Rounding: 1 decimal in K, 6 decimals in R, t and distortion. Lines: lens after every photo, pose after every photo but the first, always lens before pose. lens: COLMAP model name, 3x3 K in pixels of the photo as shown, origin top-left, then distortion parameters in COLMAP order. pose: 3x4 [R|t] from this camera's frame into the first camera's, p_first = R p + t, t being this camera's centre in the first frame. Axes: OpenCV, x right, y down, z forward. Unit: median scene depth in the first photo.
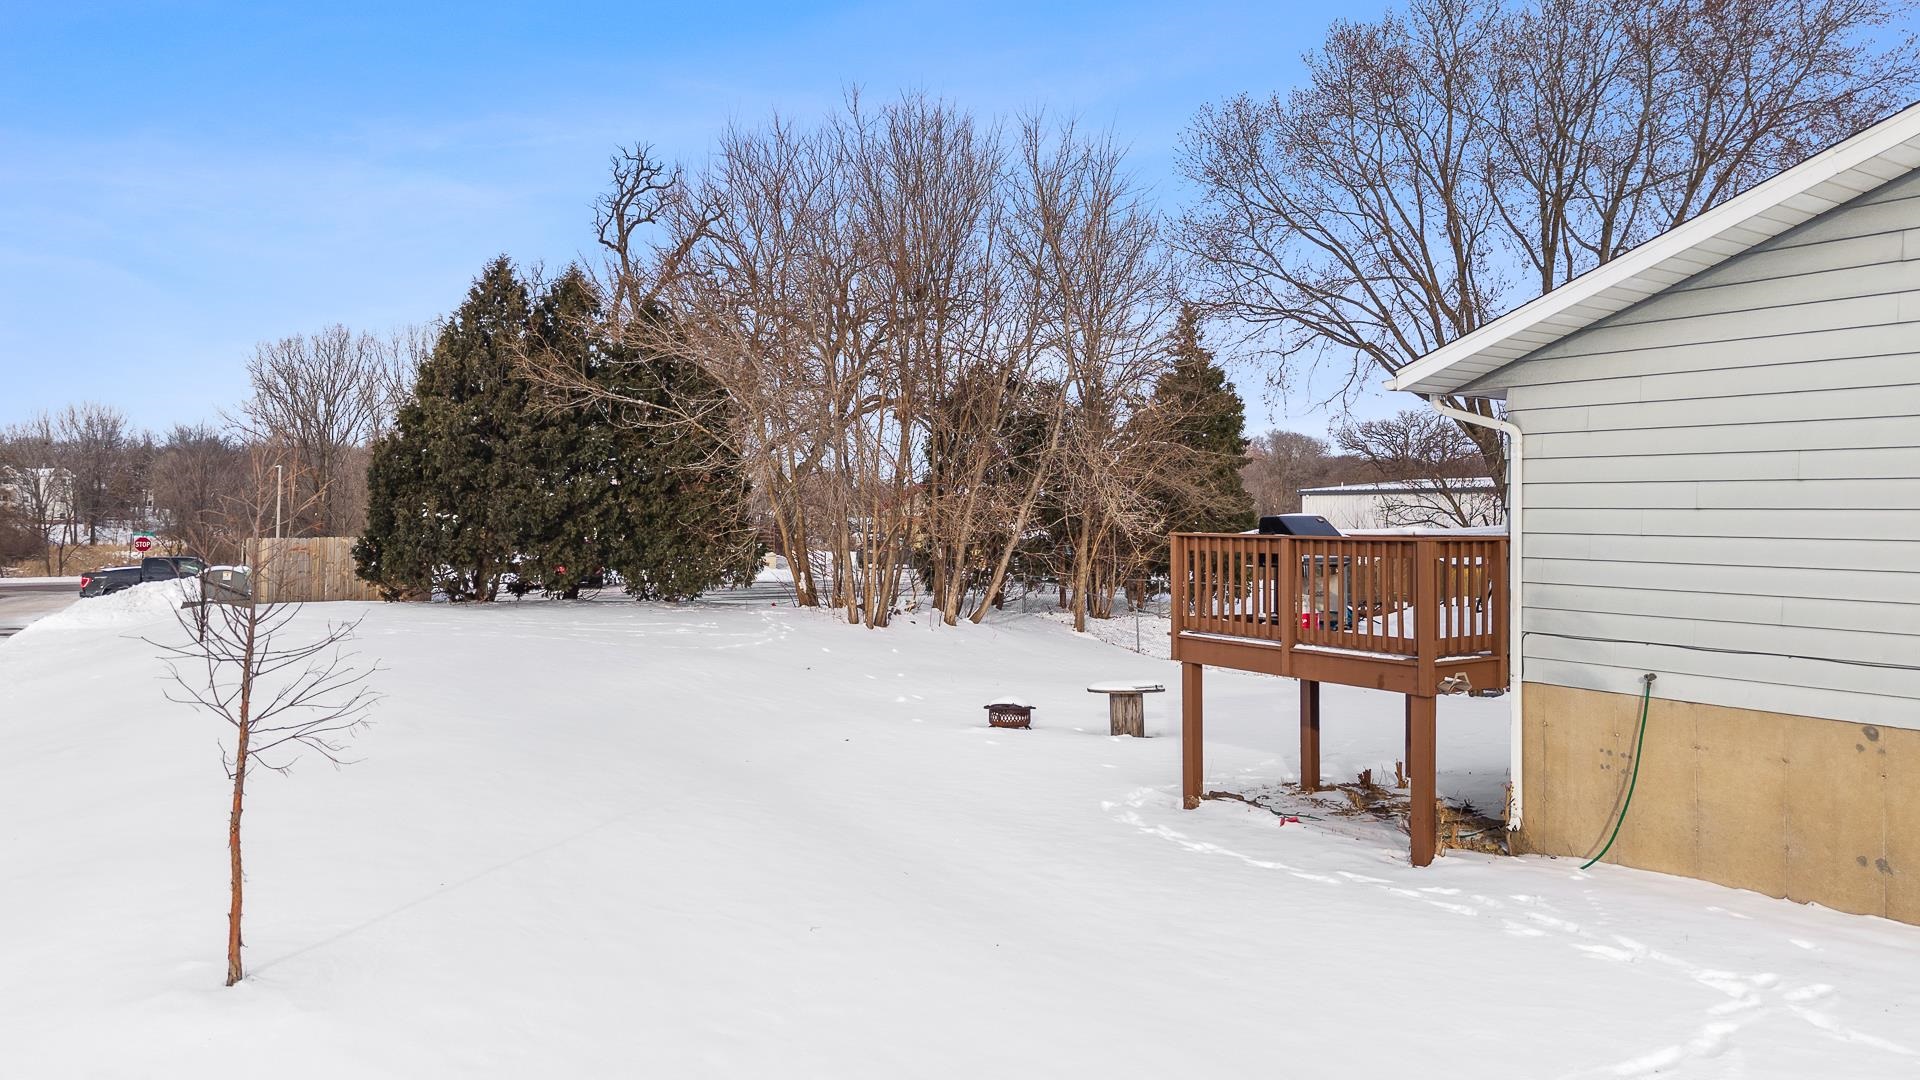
lens RADIAL K [[1342.1, 0, 960.0], [0, 1342.1, 540.0], [0, 0, 1]] dist [-0.010239, -0.002781]
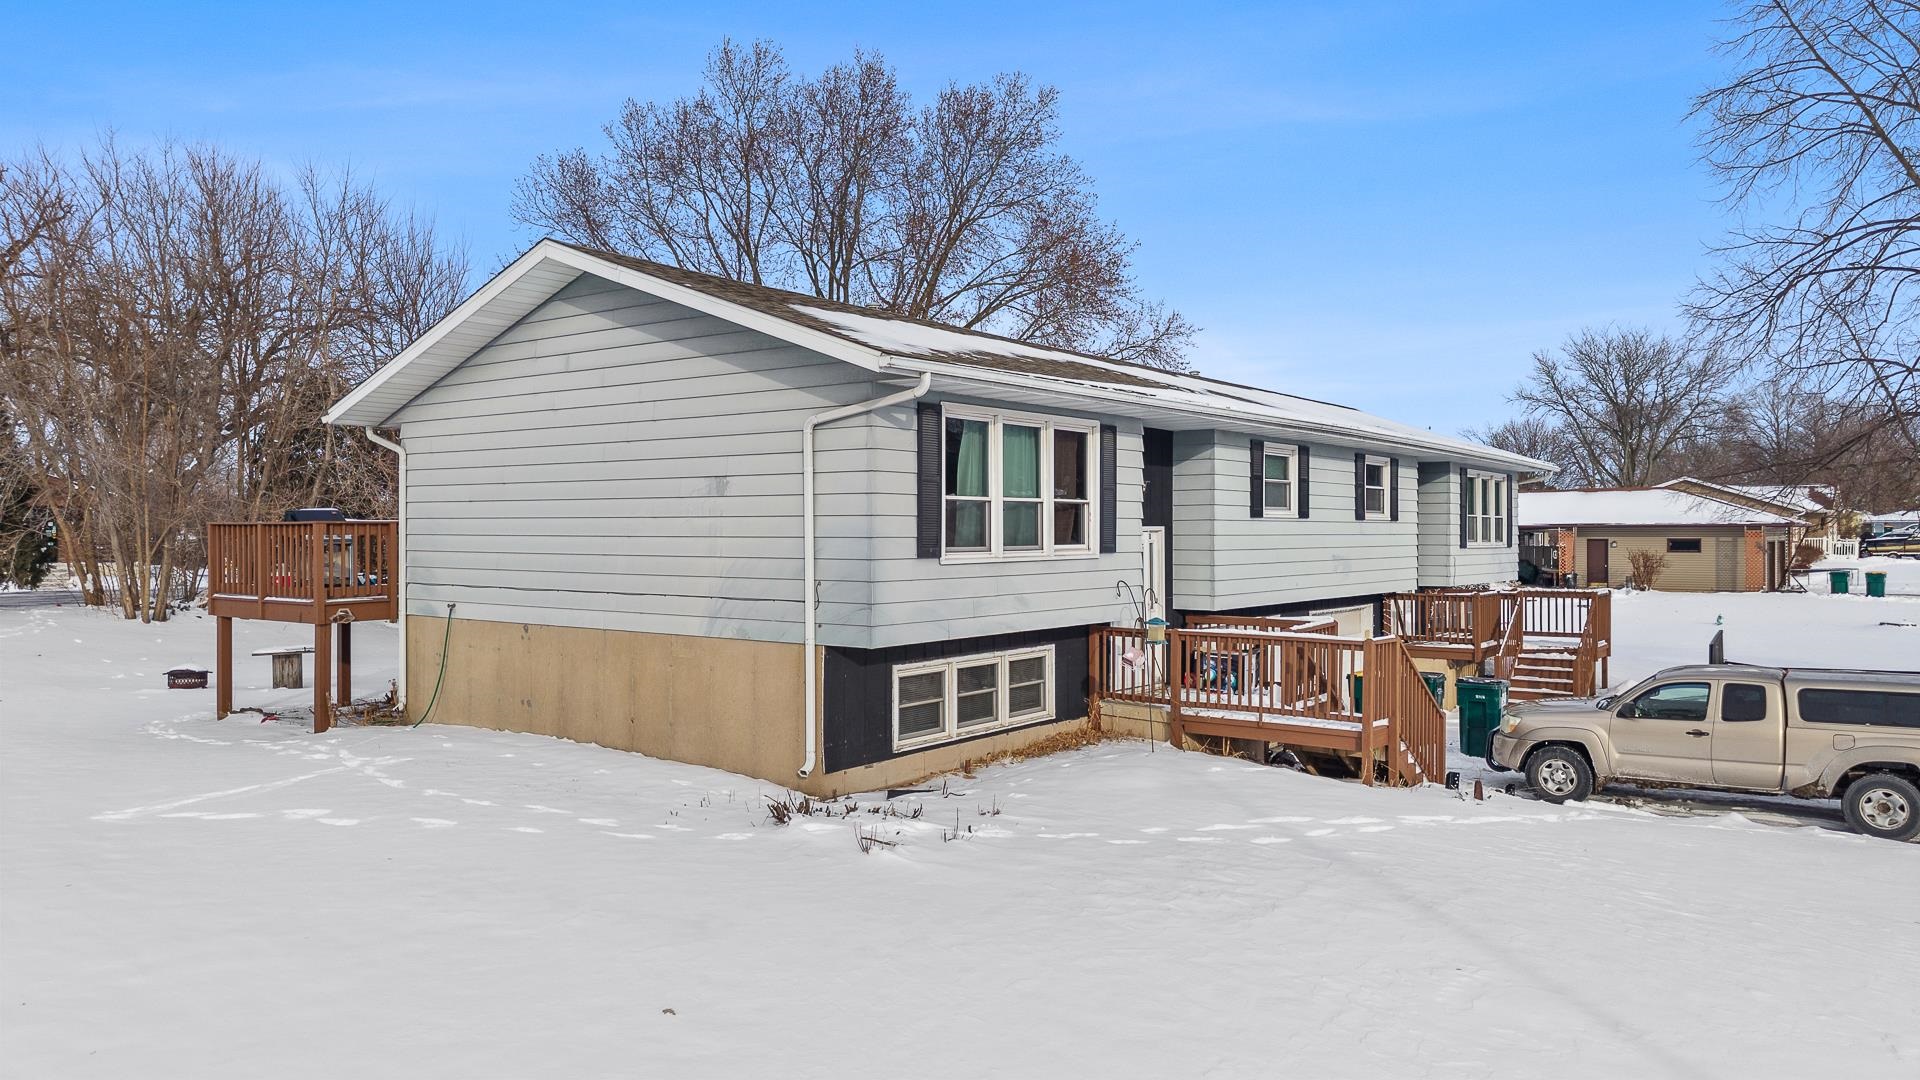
lens RADIAL K [[1296.8, 0, 960.0], [0, 1296.8, 540.0], [0, 0, 1]] dist [-0.002514, 0.001361]
pose [[0.936036, -0.019378, 0.351371, 0.426437], [0.020604, 0.999788, 0.000251, 0.028031], [-0.351301, 0.007005, 0.936236, -0.537403]]
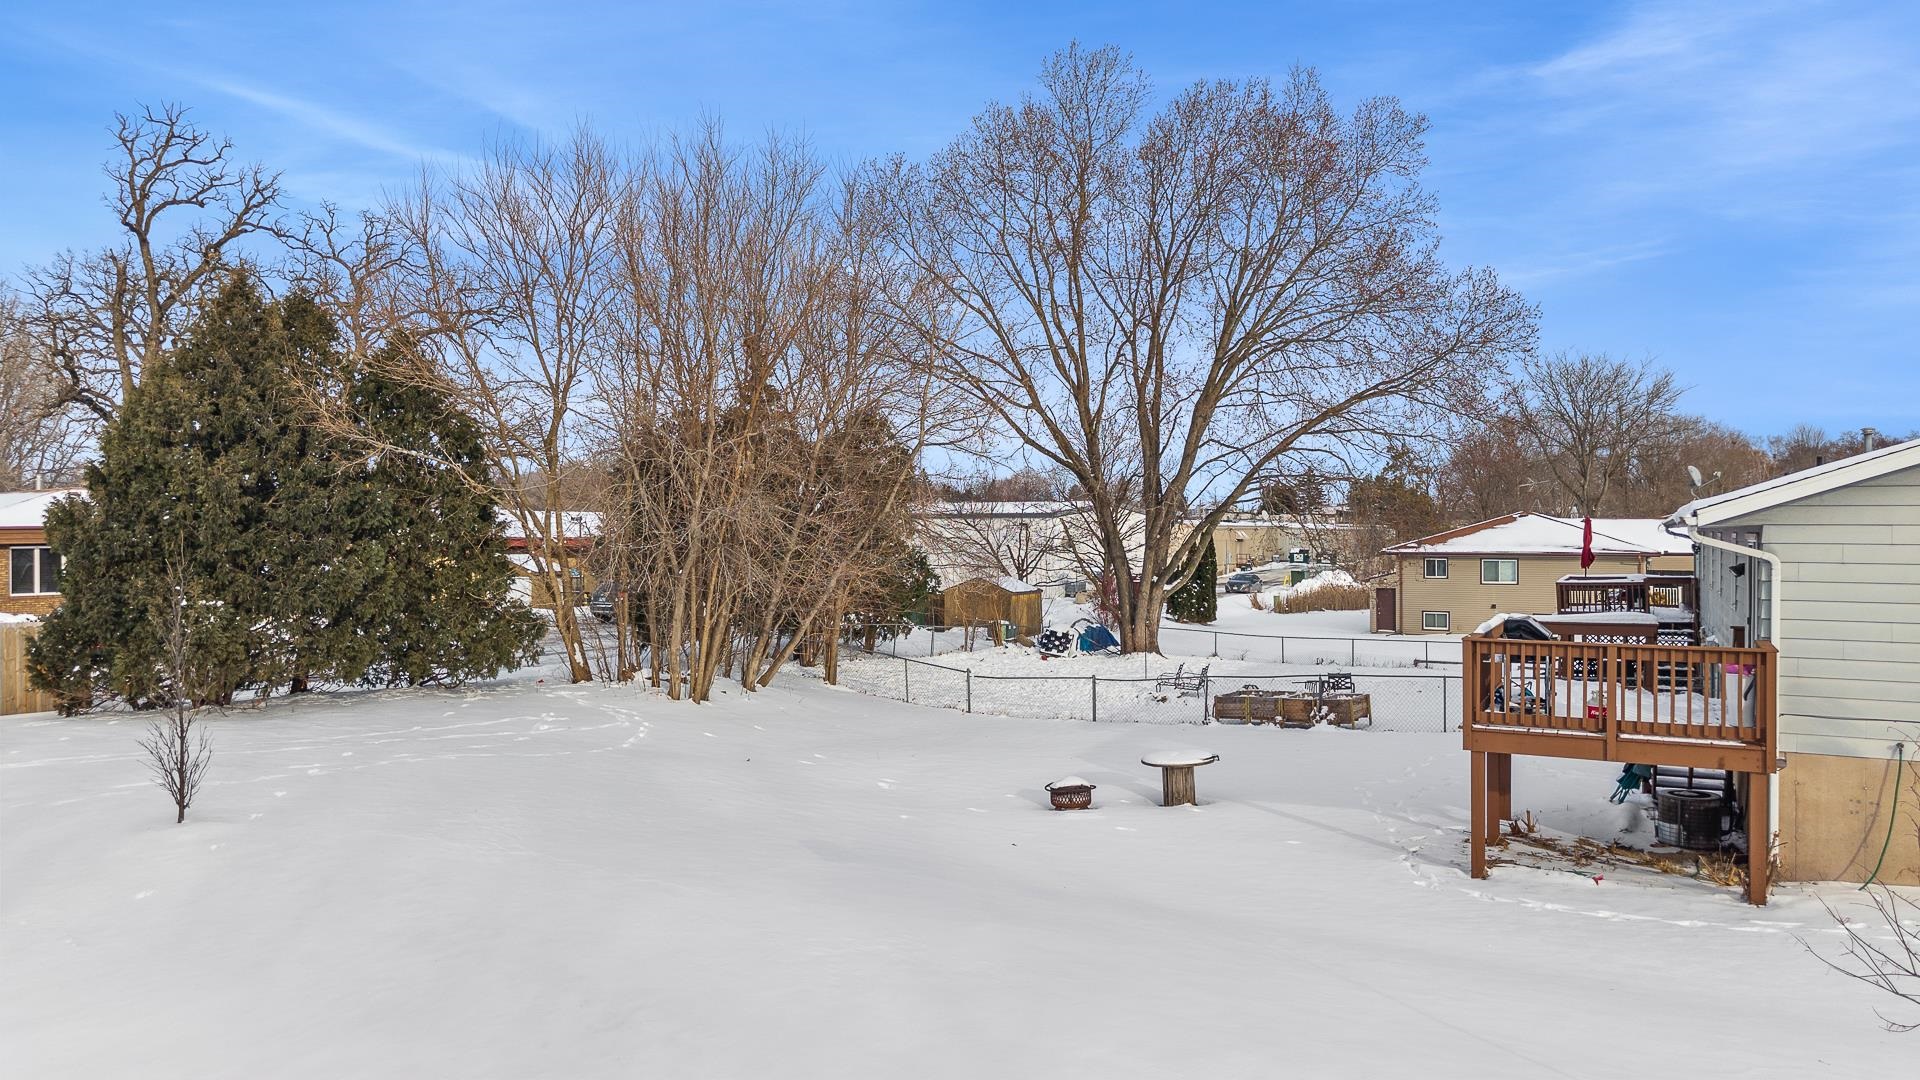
lens RADIAL K [[1342.1, 0, 960.0], [0, 1342.1, 540.0], [0, 0, 1]] dist [-0.010239, -0.002781]
pose [[0.868345, -0.016403, 0.495689, -0.795190], [0.016250, 0.999857, 0.004620, -0.103741], [-0.495694, 0.004043, 0.868488, 0.231972]]
